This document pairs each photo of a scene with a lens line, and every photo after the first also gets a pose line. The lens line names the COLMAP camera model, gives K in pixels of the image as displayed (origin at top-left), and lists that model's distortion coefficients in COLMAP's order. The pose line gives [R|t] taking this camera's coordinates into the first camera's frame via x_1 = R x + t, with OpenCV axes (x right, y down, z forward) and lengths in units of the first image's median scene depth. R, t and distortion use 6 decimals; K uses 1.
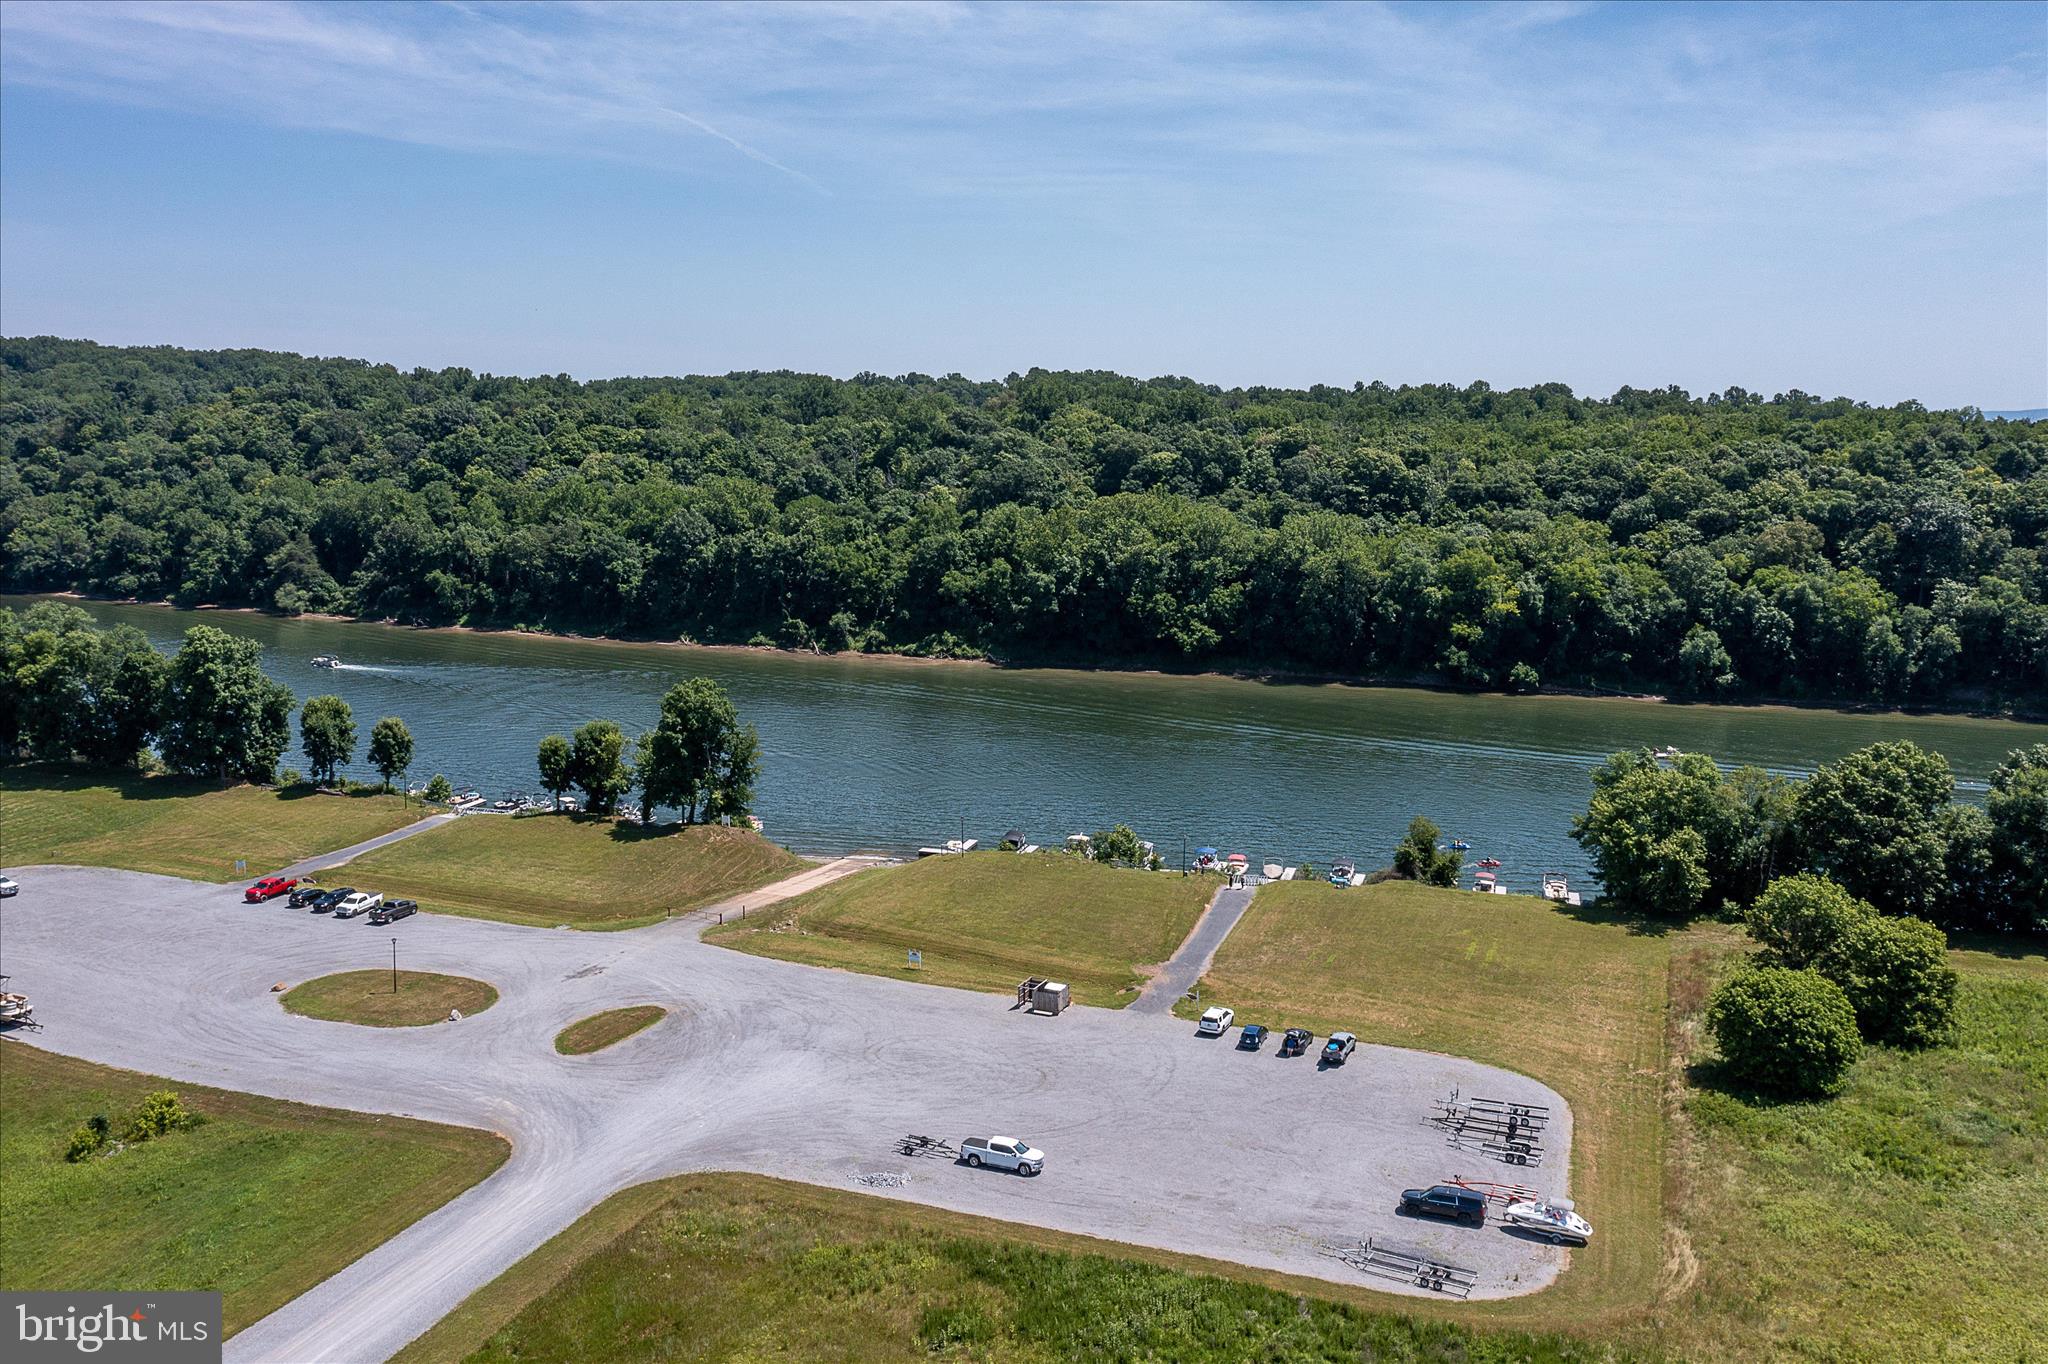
lens RADIAL K [[1616.8, 0, 1024.0], [0, 1616.8, 682.0], [0, 0, 1]] dist [-0.008322, -0.004040]
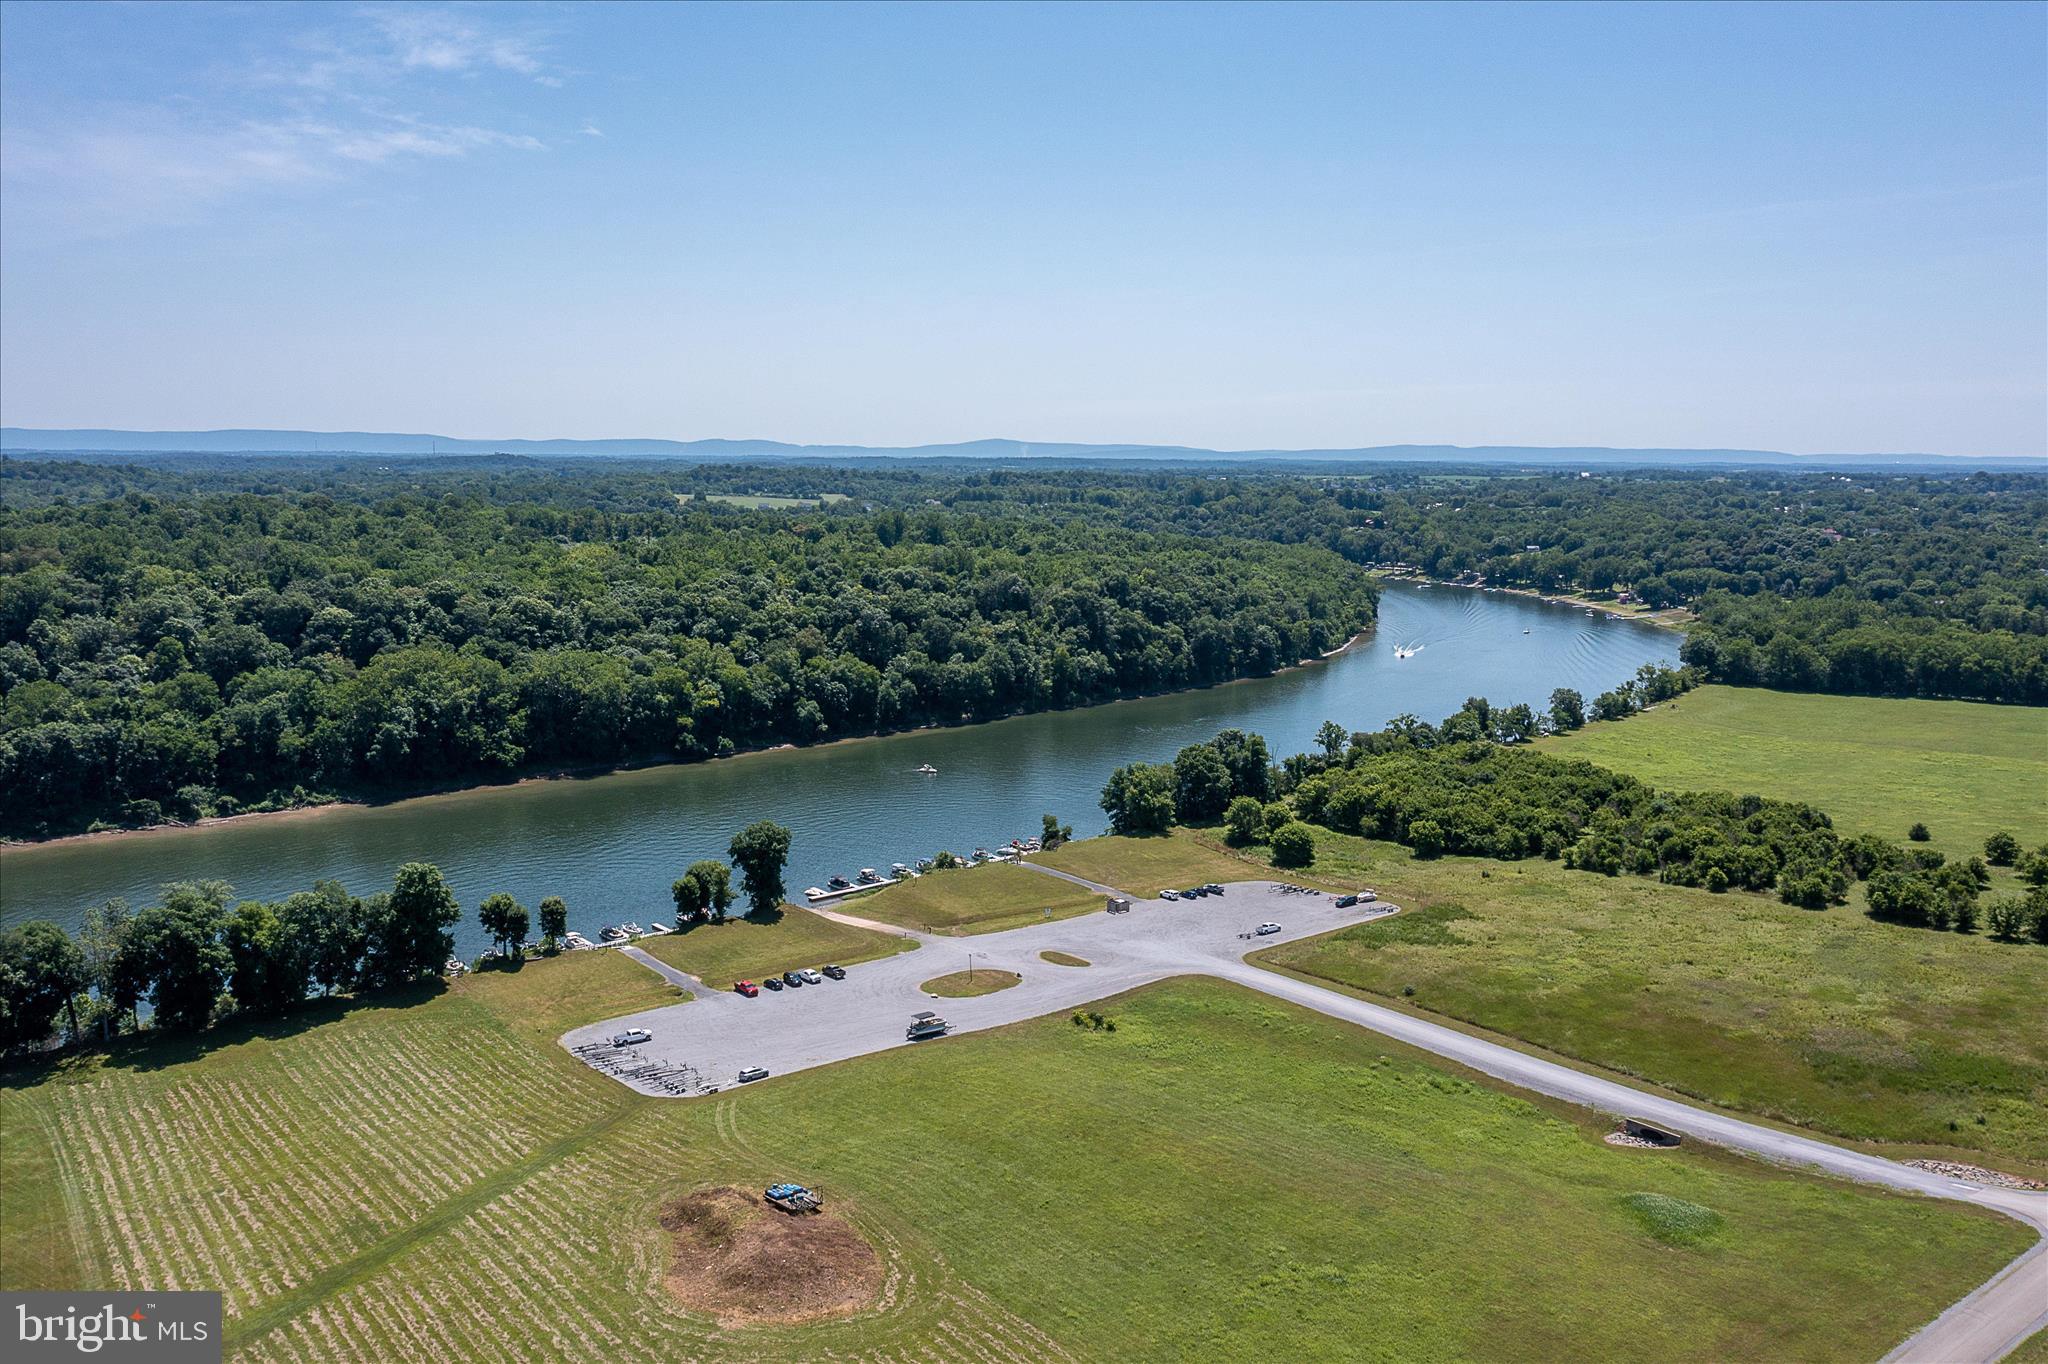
lens RADIAL K [[1667.3, 0, 1015.6], [0, 1667.3, 684.3], [0, 0, 1]] dist [-0.016917, 0.012674]
pose [[0.507905, -0.124344, 0.852392, -0.908233], [0.127875, 0.989447, 0.068142, -0.135114], [-0.851869, 0.074390, 0.518445, -0.071107]]
